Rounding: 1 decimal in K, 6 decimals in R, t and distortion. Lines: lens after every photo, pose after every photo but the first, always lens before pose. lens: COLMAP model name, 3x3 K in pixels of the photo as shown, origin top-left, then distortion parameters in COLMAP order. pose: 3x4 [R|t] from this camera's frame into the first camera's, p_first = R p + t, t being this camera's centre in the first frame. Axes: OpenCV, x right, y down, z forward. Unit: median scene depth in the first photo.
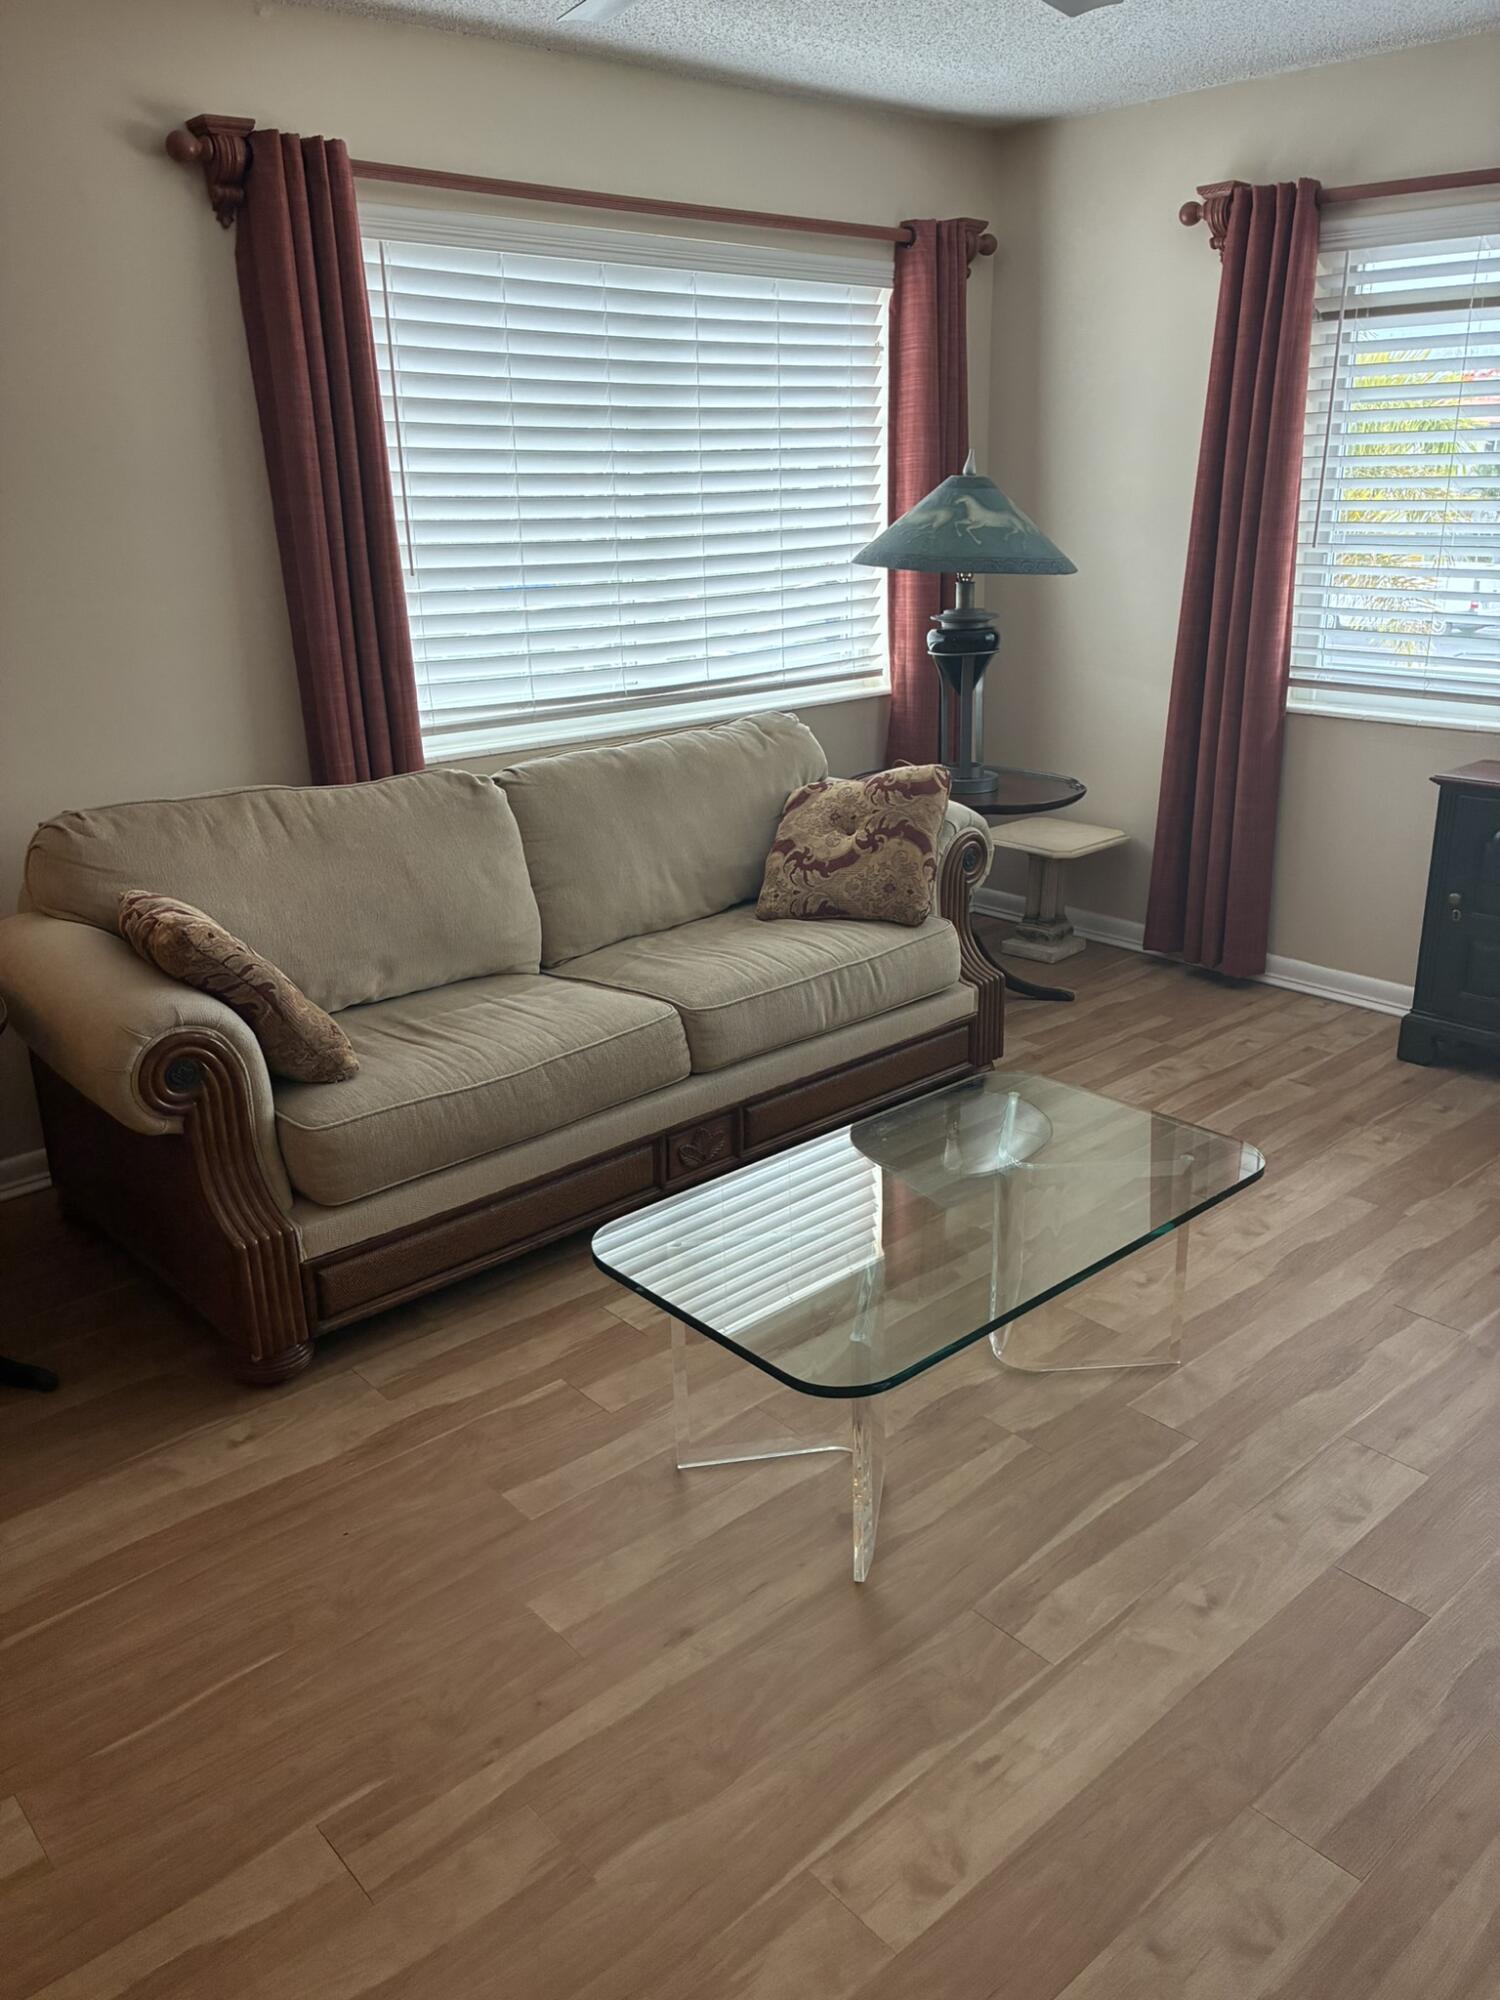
lens RADIAL K [[1520.2, 0, 742.0], [0, 1520.2, 995.2], [0, 0, 1]] dist [0.058383, -0.081720]
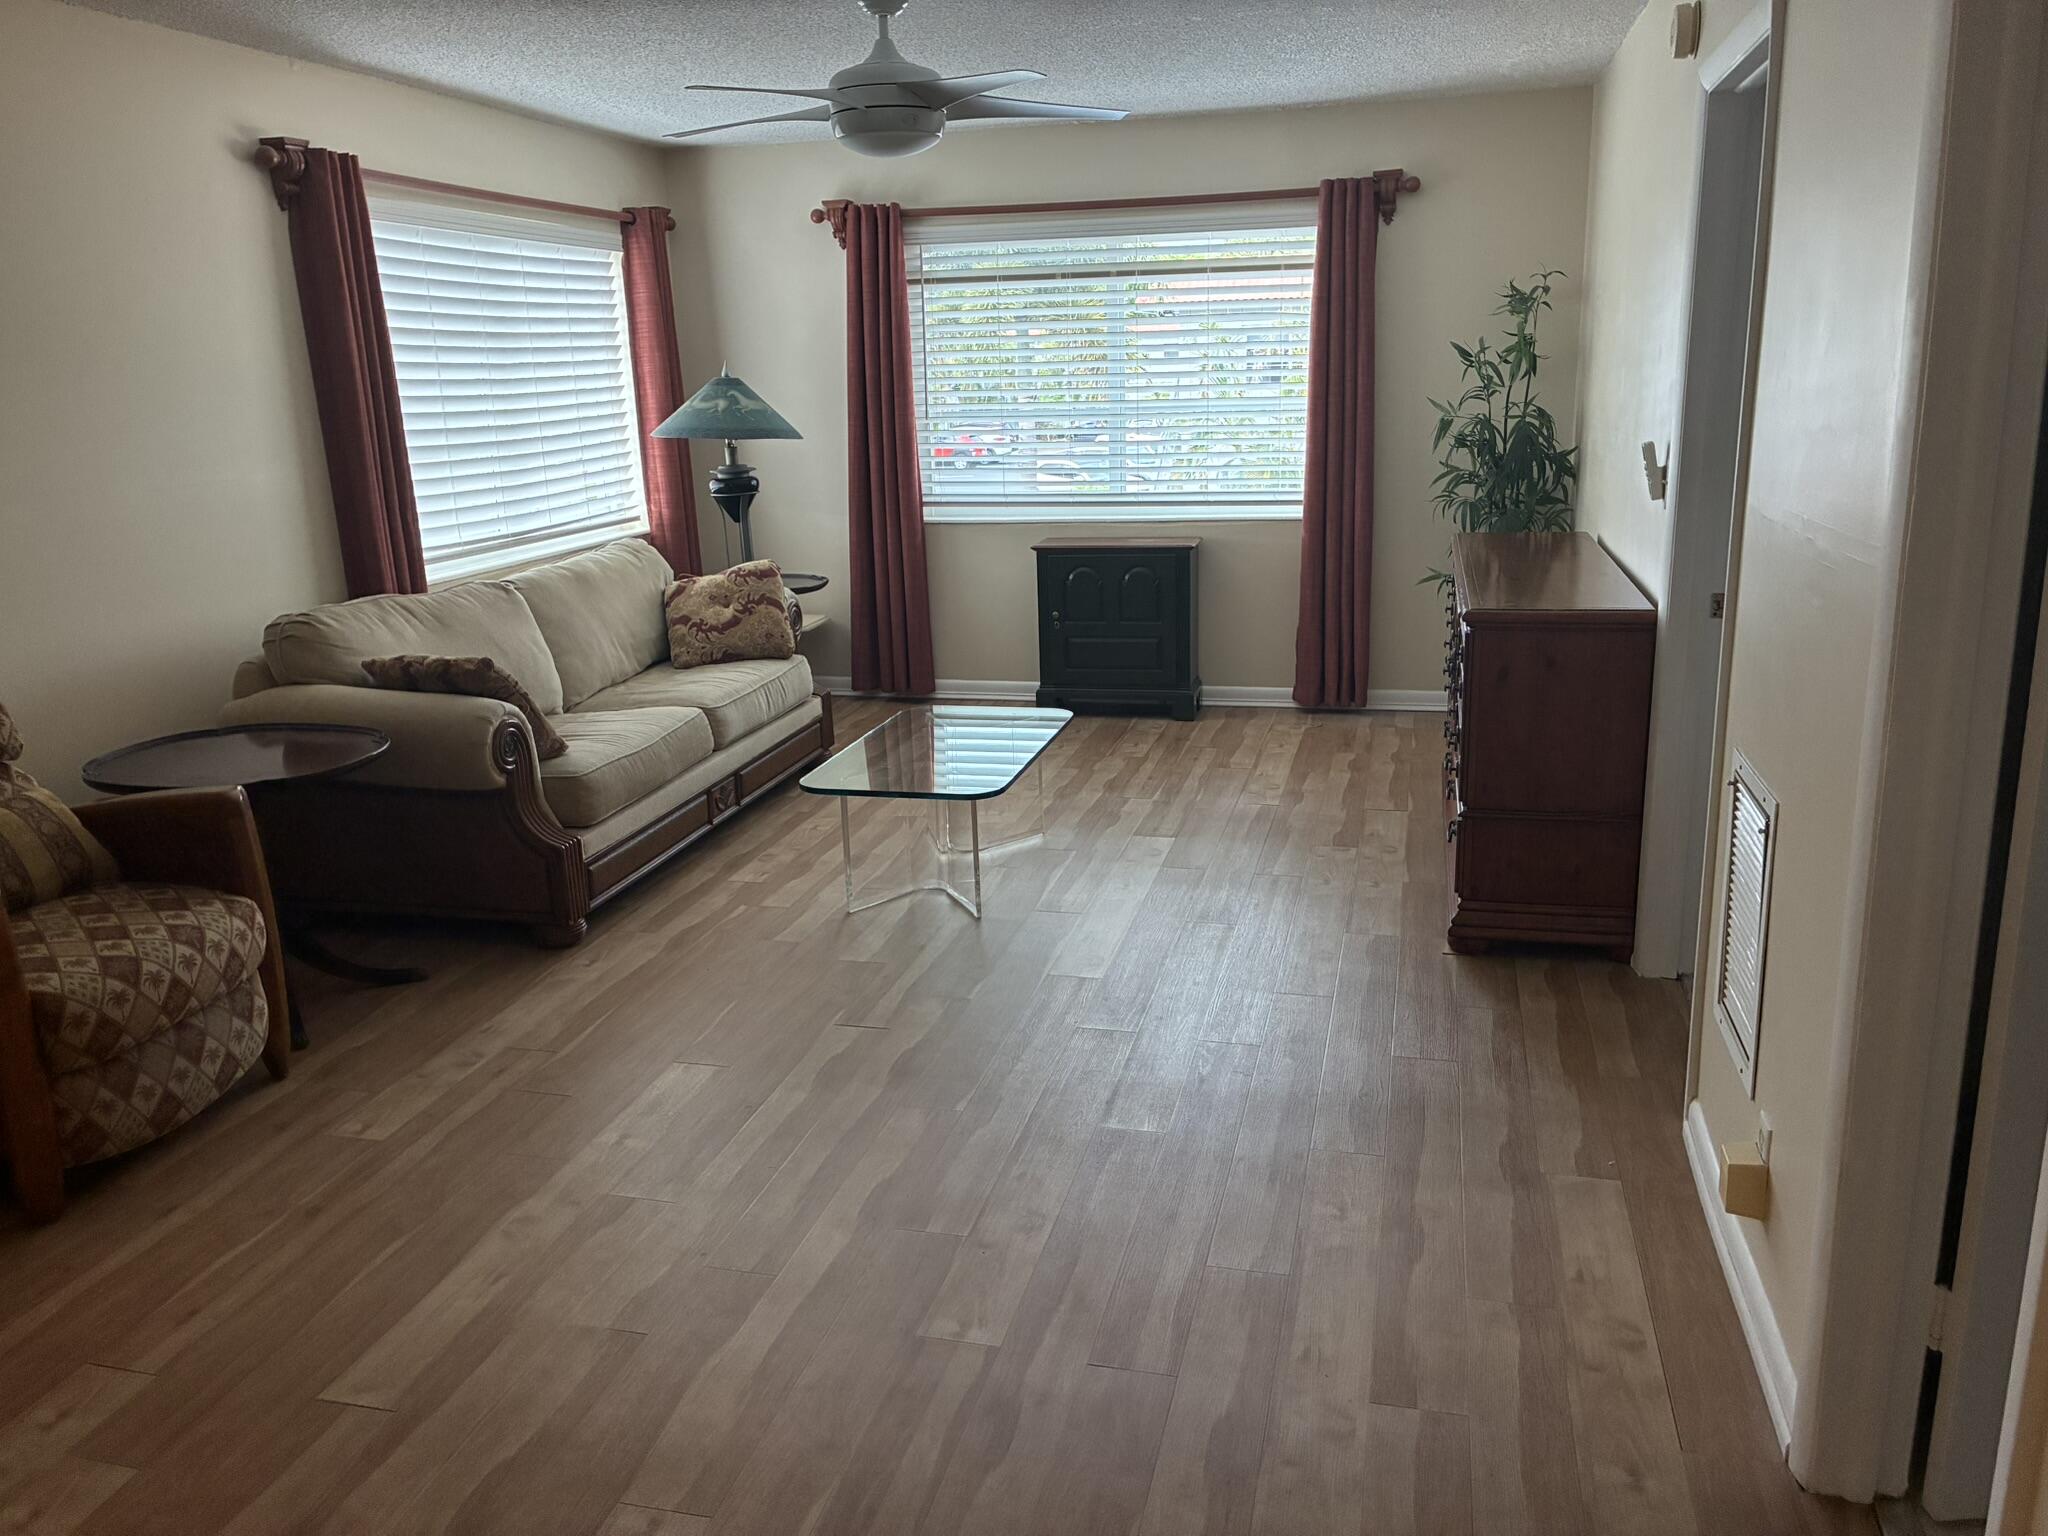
lens RADIAL K [[1556.6, 0, 1008.2], [0, 1556.6, 758.0], [0, 0, 1]] dist [0.058383, -0.081720]
pose [[0.832391, -0.142837, 0.535465, -0.555847], [0.191747, 0.980767, -0.036451, 0.153555], [-0.519959, 0.133015, 0.843771, -0.442159]]
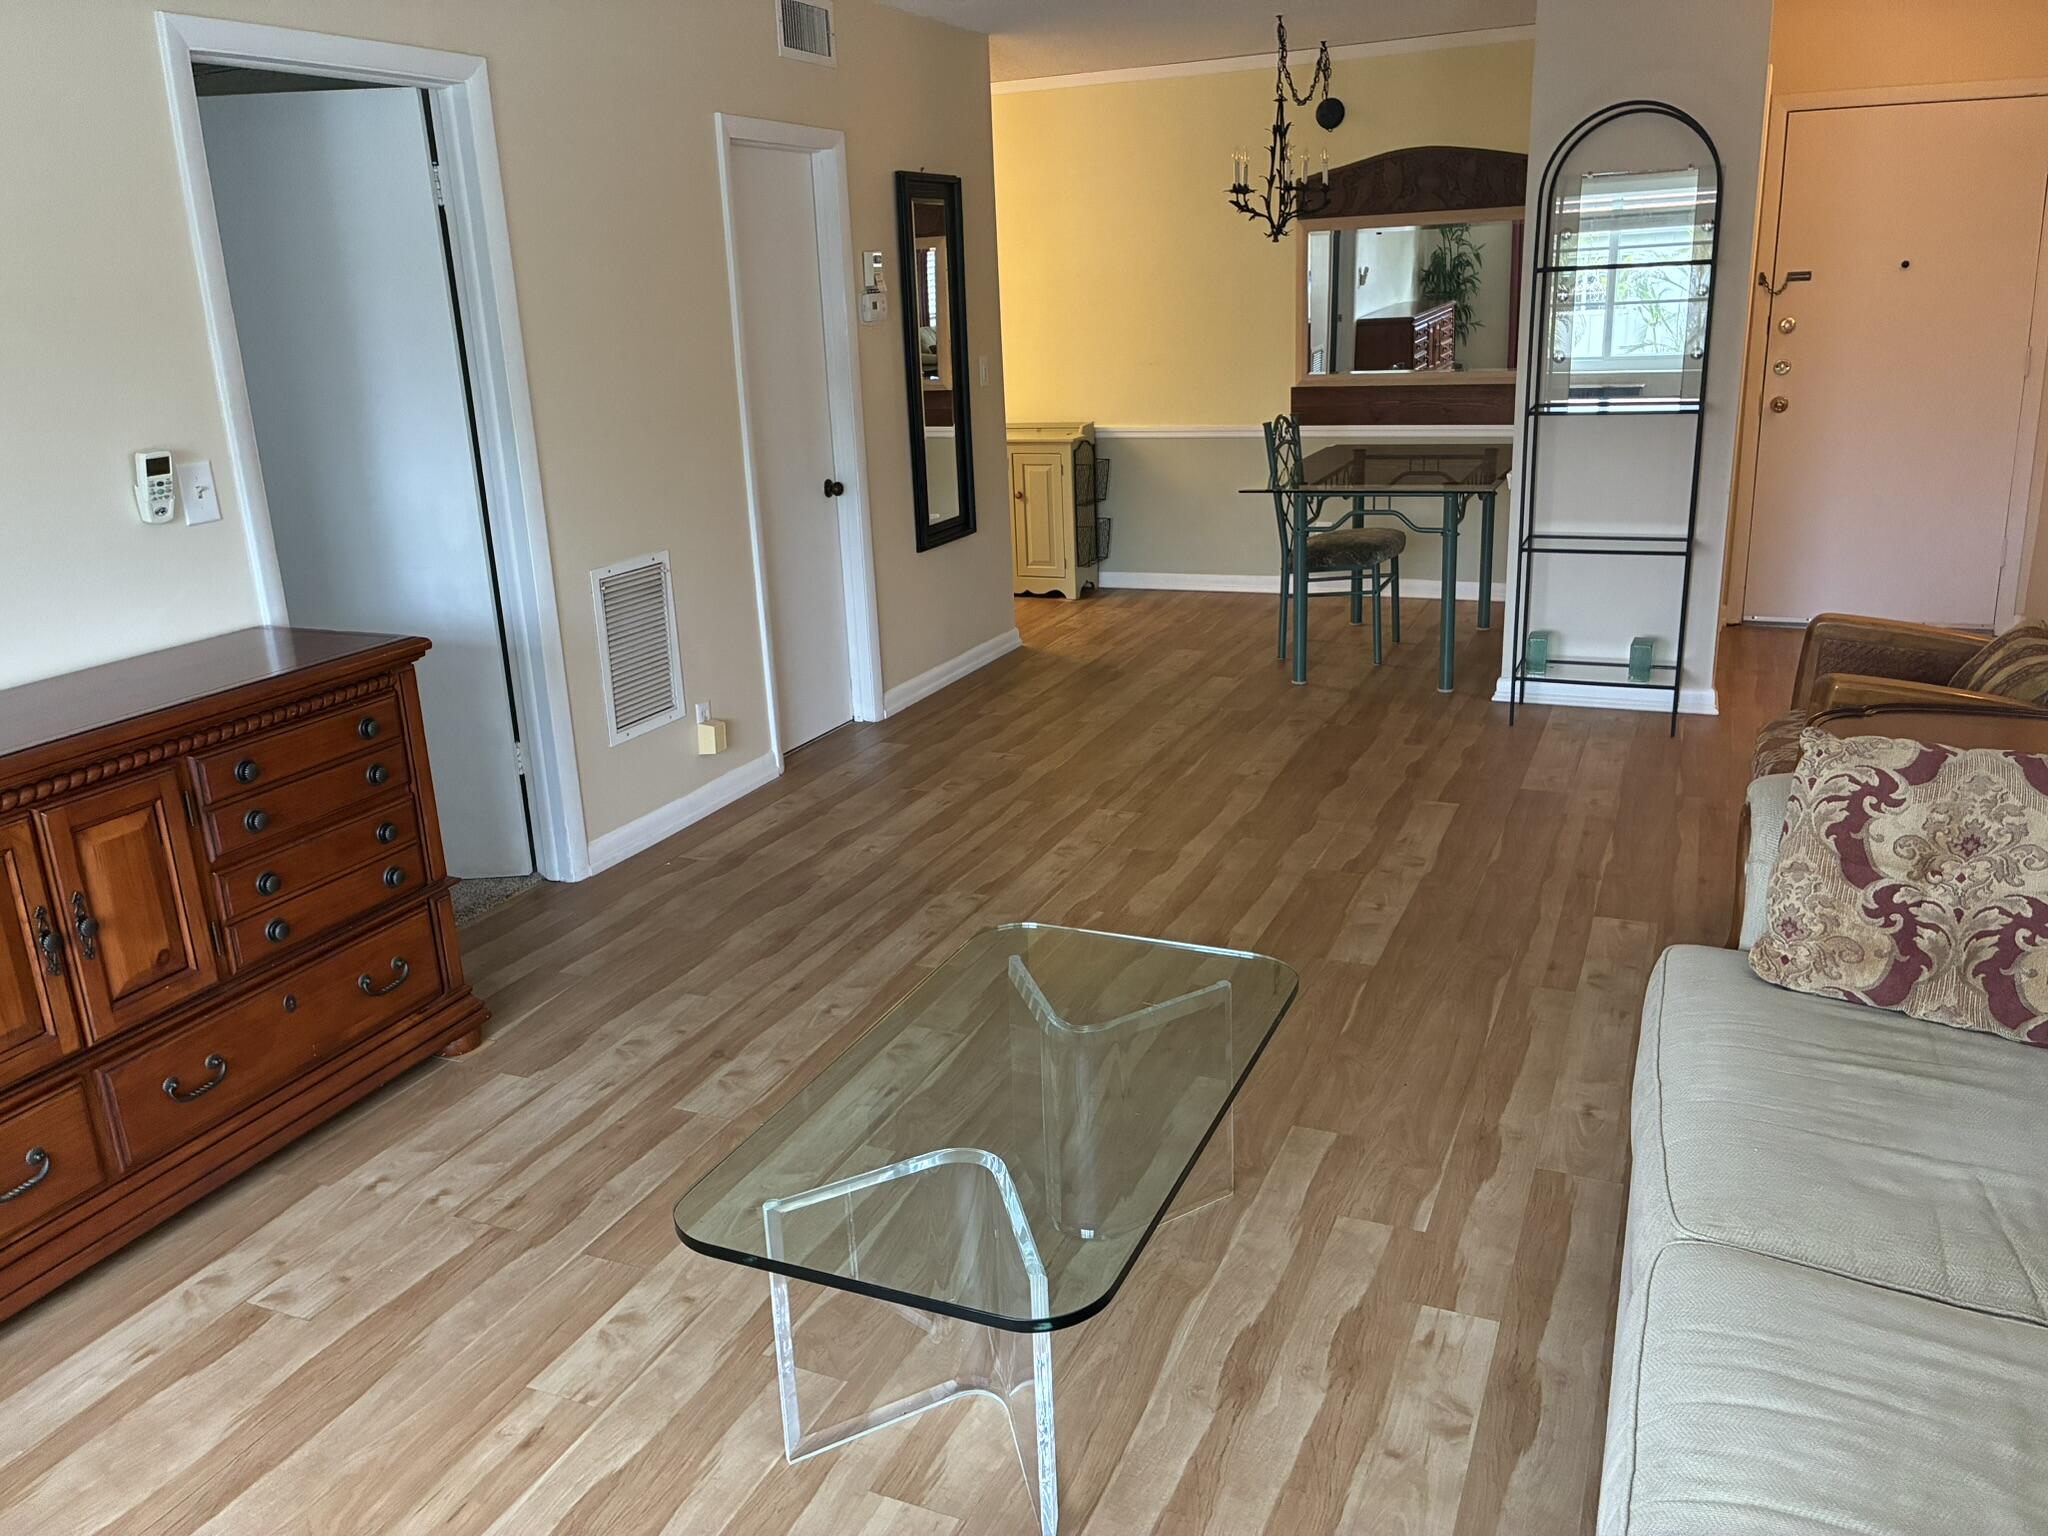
lens RADIAL K [[1556.6, 0, 1008.2], [0, 1556.6, 758.0], [0, 0, 1]] dist [0.058383, -0.081720]
pose [[-0.909304, 0.176473, -0.376860, 0.304629], [-0.073303, 0.823536, 0.562508, -0.366245], [0.409625, 0.539116, -0.735909, 1.043902]]
